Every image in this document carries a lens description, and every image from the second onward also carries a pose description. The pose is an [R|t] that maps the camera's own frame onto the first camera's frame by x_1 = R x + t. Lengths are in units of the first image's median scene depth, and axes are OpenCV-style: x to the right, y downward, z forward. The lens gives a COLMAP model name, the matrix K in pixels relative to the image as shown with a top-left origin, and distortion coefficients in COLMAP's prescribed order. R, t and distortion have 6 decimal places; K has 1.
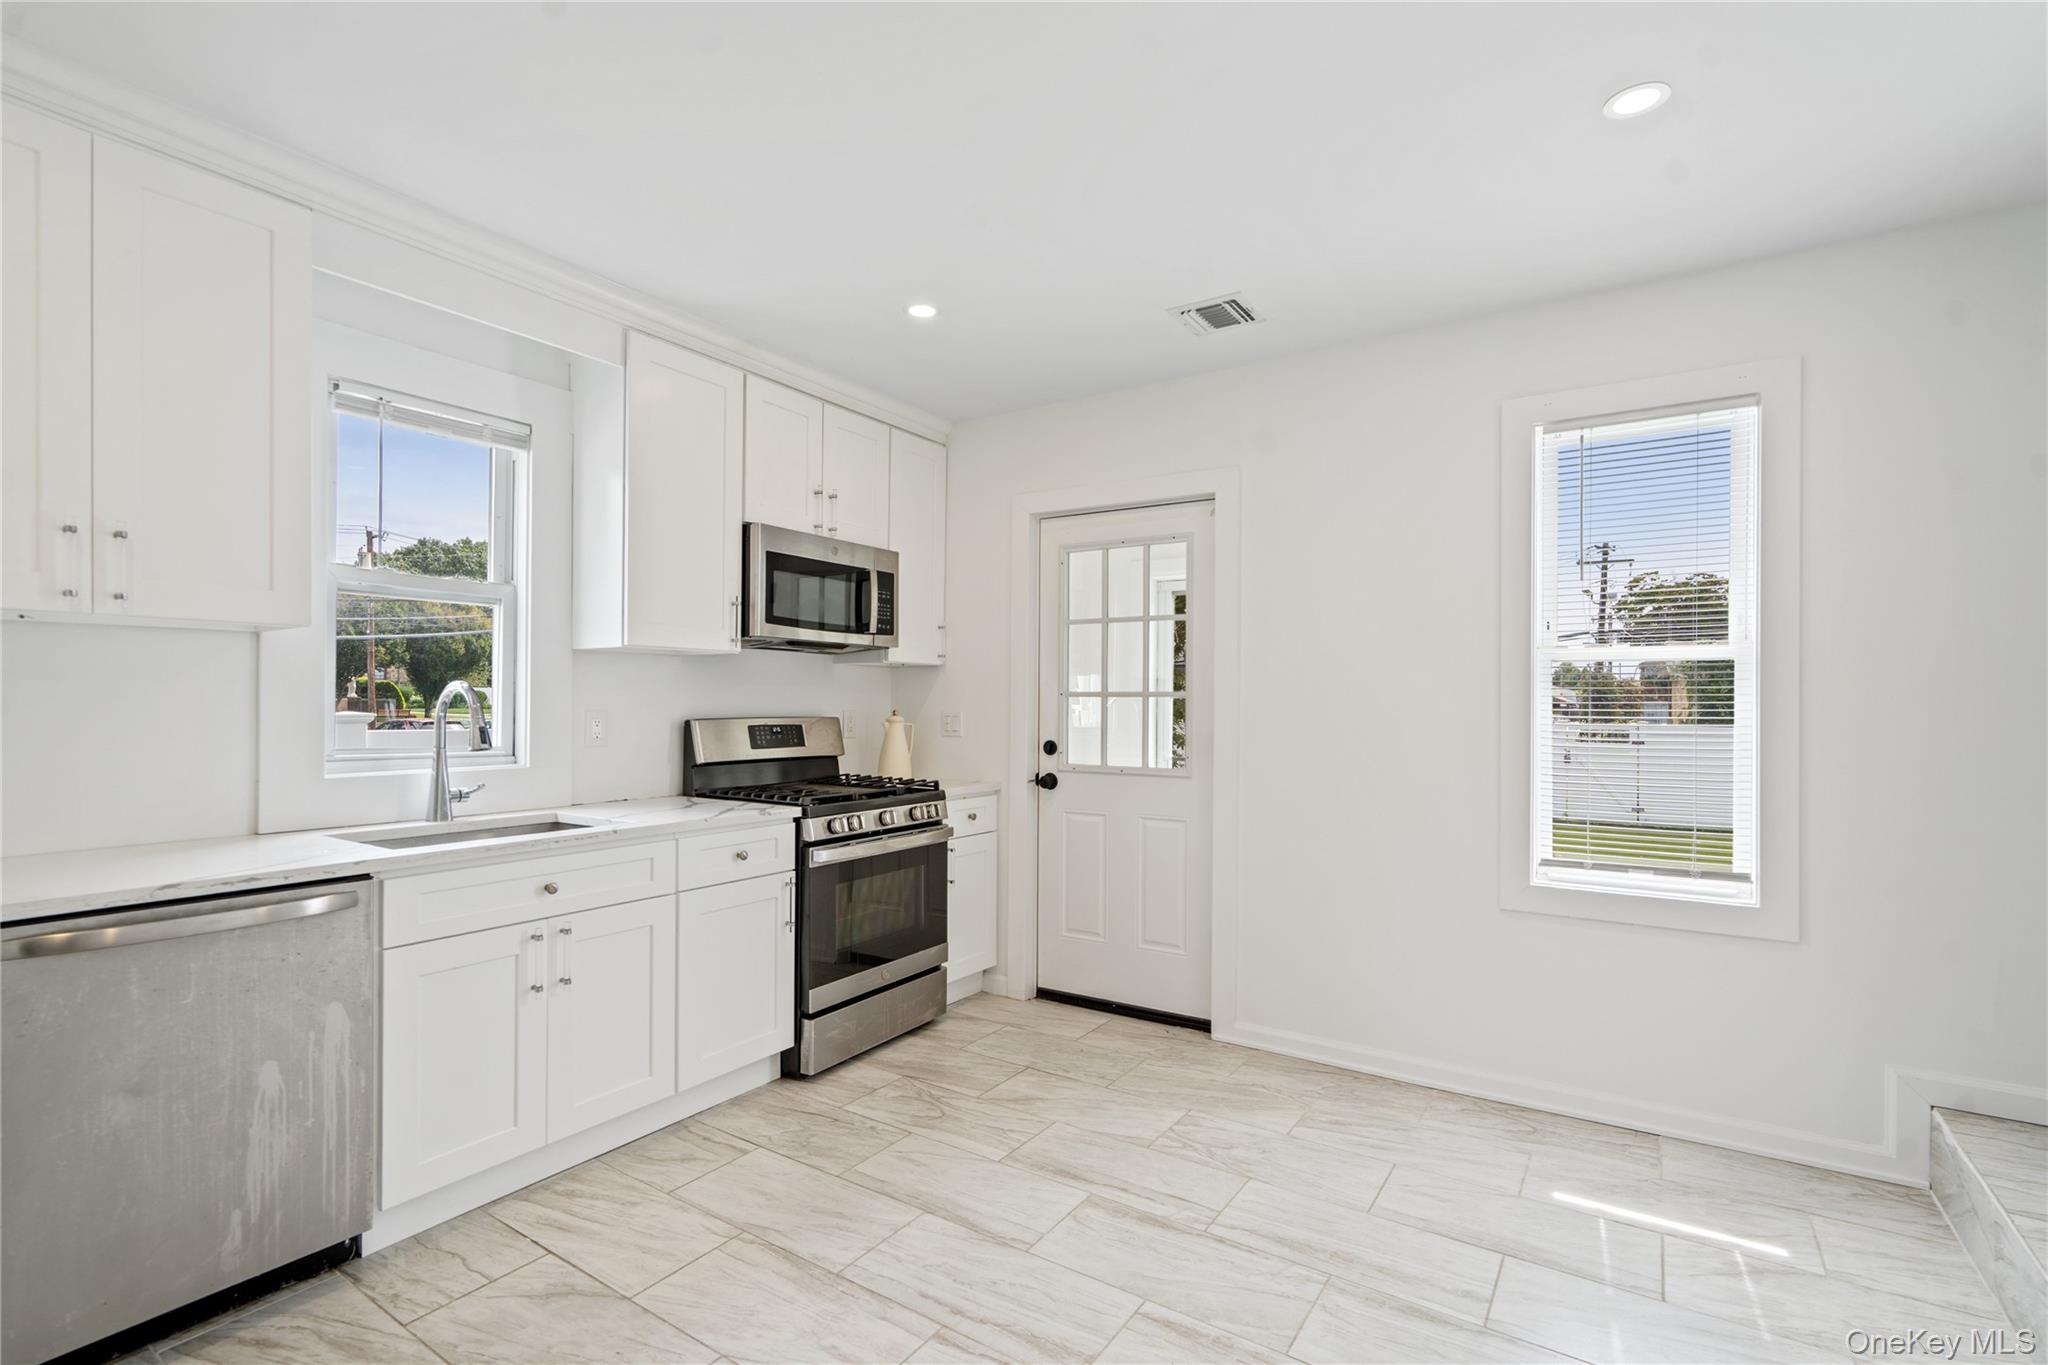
lens RADIAL K [[941.0, 0, 1024.0], [0, 941.0, 682.5], [0, 0, 1]] dist [-0.000887, 0.001040]
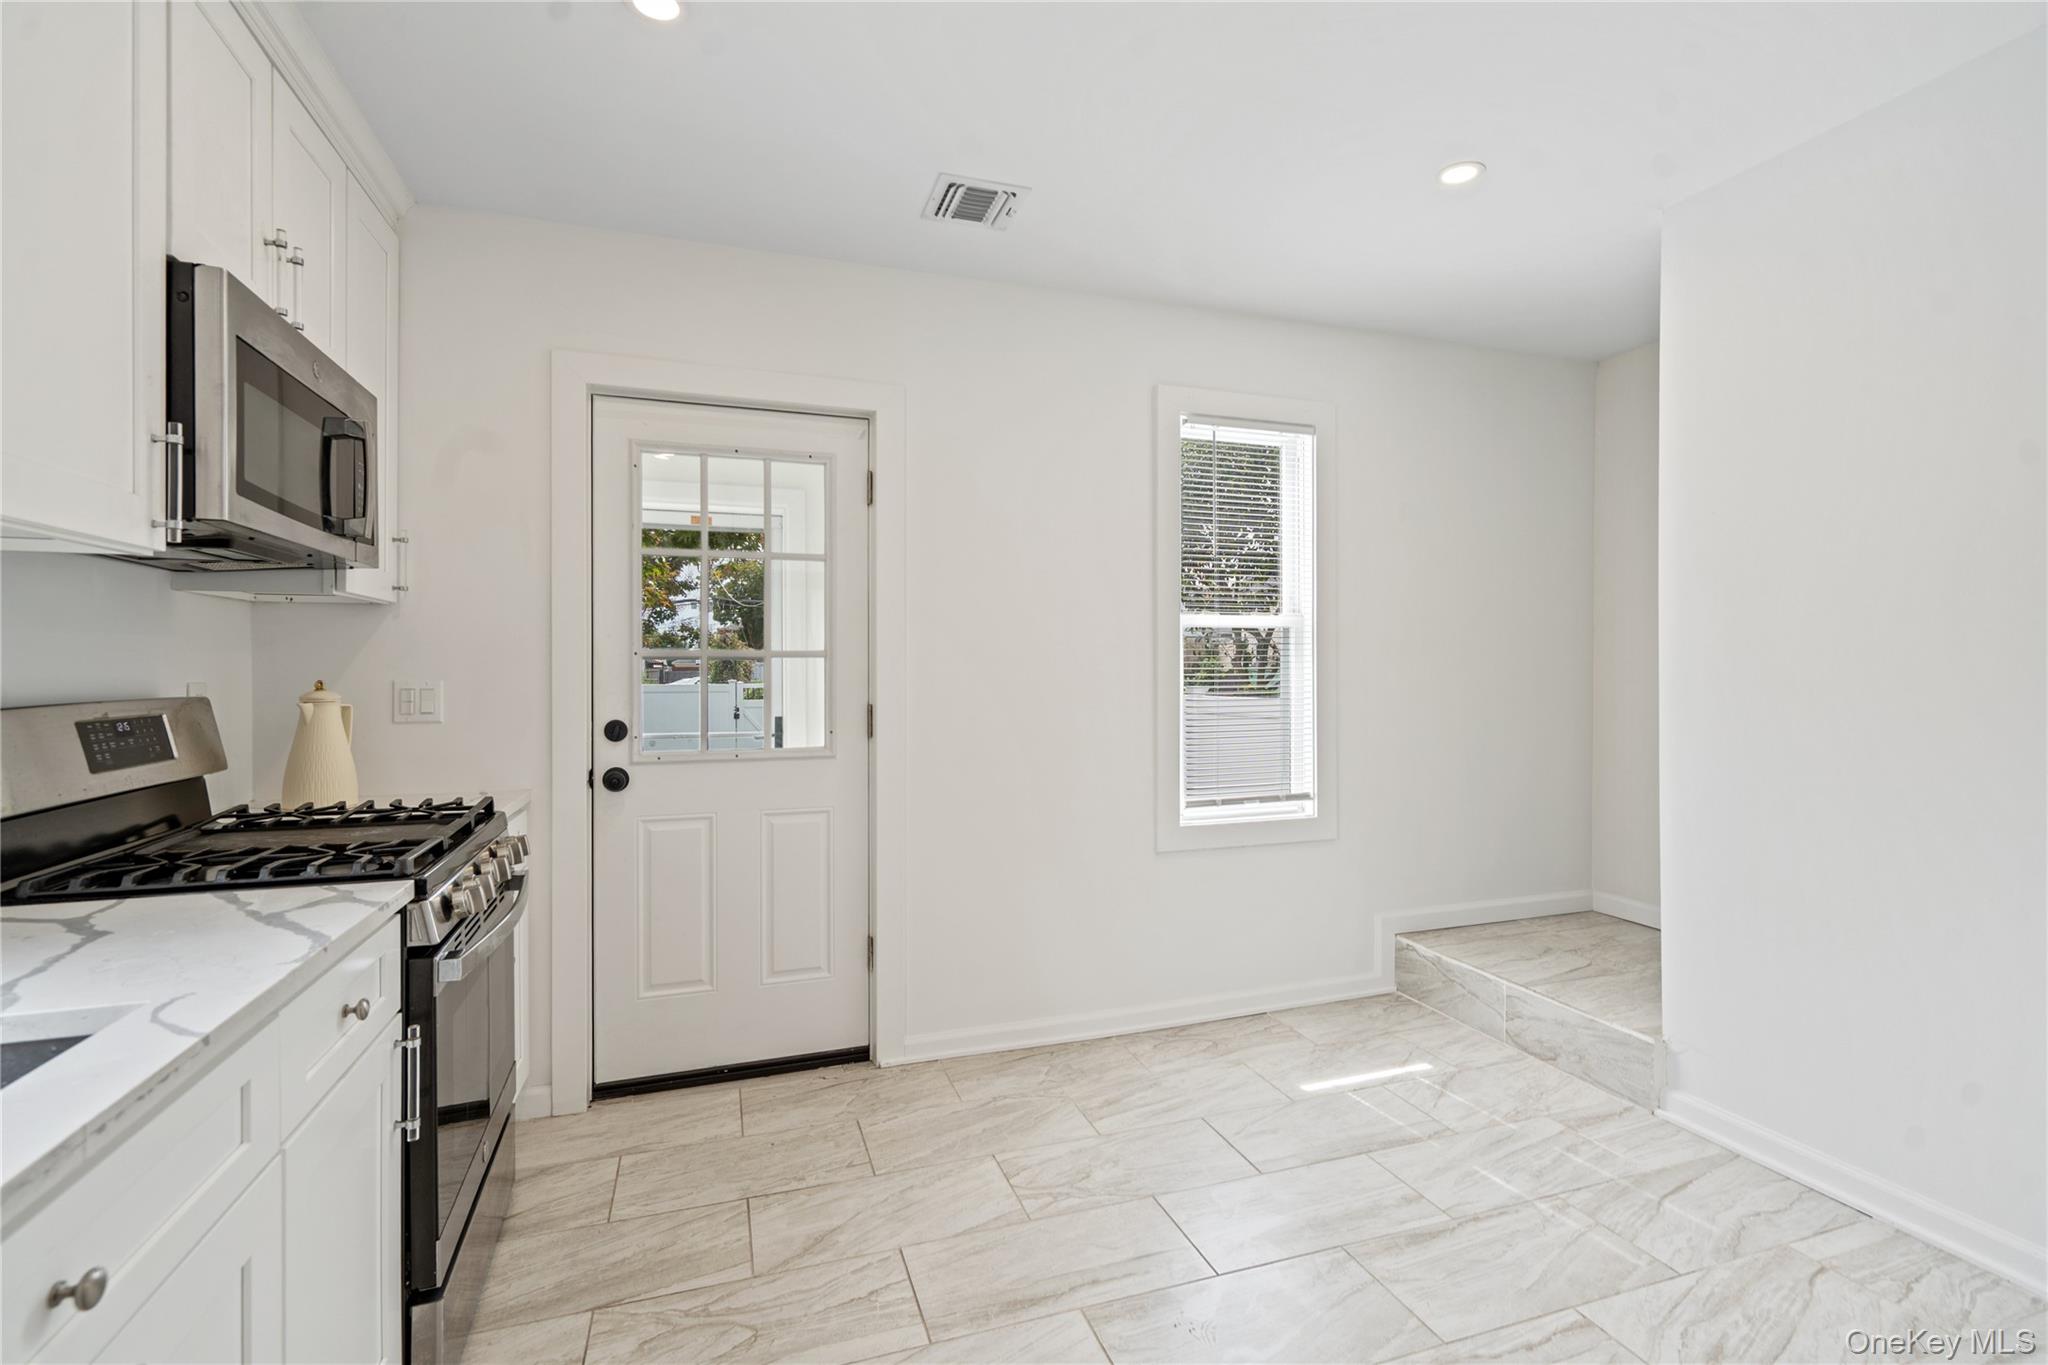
lens RADIAL K [[937.4, 0, 1024.4], [0, 937.4, 655.8], [0, 0, 1]] dist [-0.002871, 0.000373]
pose [[0.606804, 0.001656, 0.794850, -0.438243], [-0.012482, 0.999894, 0.007446, 0.007432], [-0.794754, -0.014439, 0.606760, 0.457210]]
